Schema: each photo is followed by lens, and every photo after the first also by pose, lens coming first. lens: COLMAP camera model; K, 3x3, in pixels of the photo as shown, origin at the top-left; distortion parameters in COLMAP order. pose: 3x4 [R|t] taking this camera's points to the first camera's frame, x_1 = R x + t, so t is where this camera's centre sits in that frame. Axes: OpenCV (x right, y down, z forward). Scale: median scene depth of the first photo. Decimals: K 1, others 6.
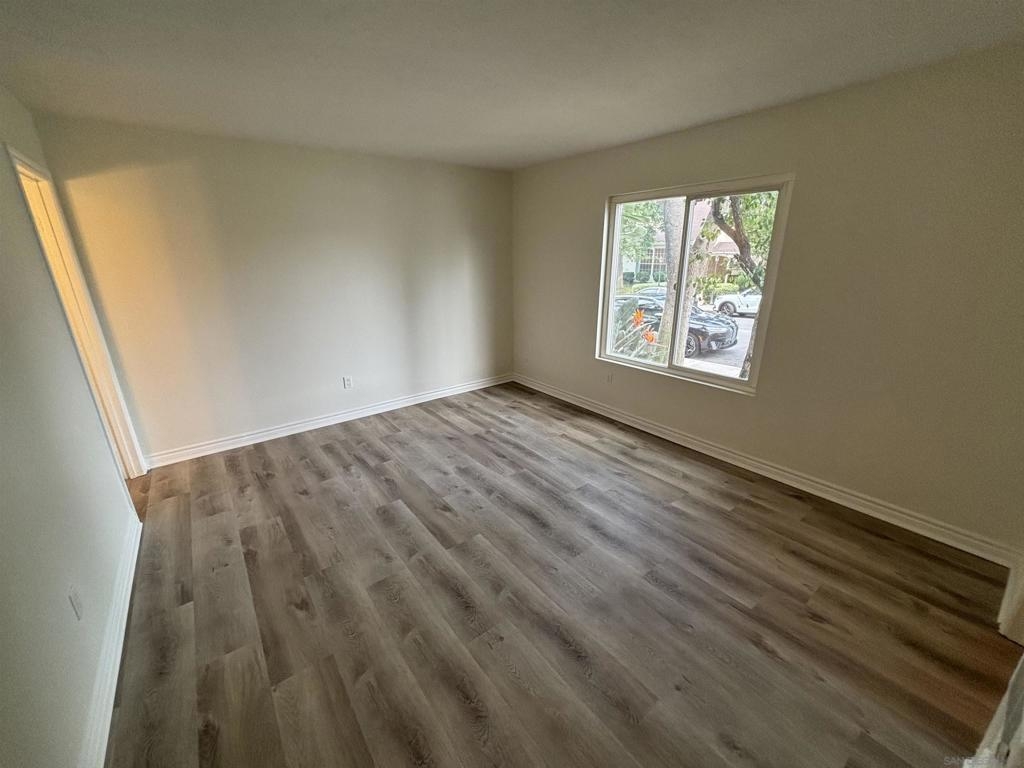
lens RADIAL K [[411.5, 0, 514.0], [0, 411.5, 385.2], [0, 0, 1]] dist [0.000443, 0.000419]
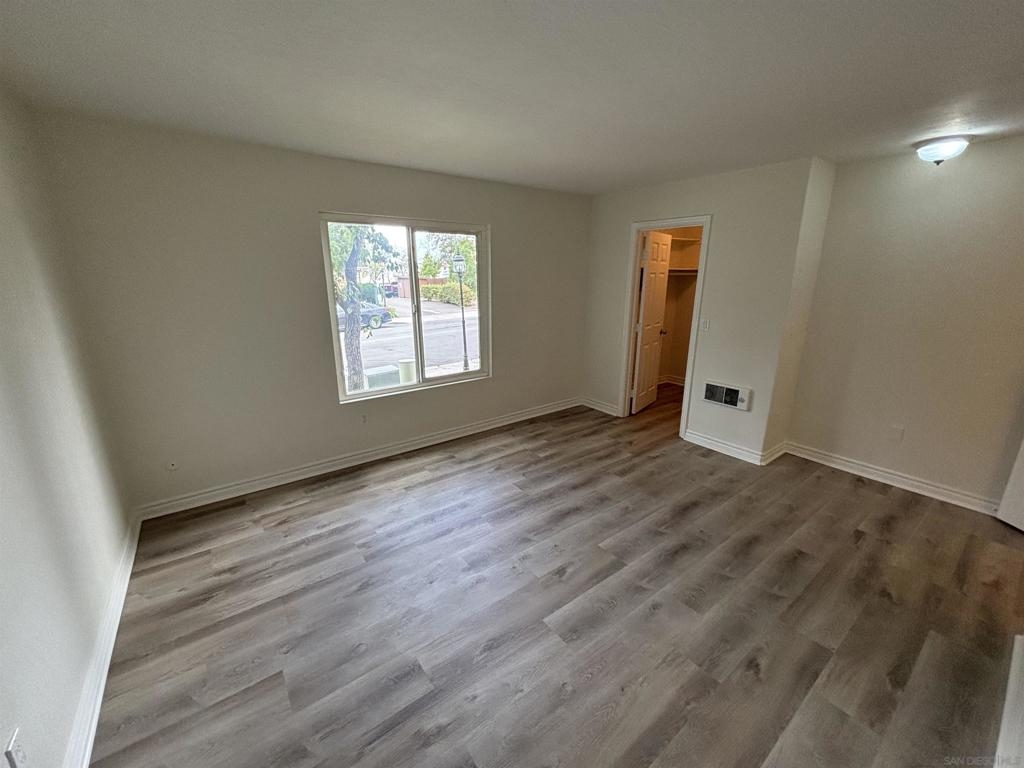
lens RADIAL K [[411.5, 0, 514.0], [0, 411.5, 385.2], [0, 0, 1]] dist [0.000443, 0.000419]
pose [[0.013911, -0.254828, 0.966886, -0.905099], [0.309314, 0.920646, 0.238191, -0.293725], [-0.950858, 0.295758, 0.091629, 0.907235]]
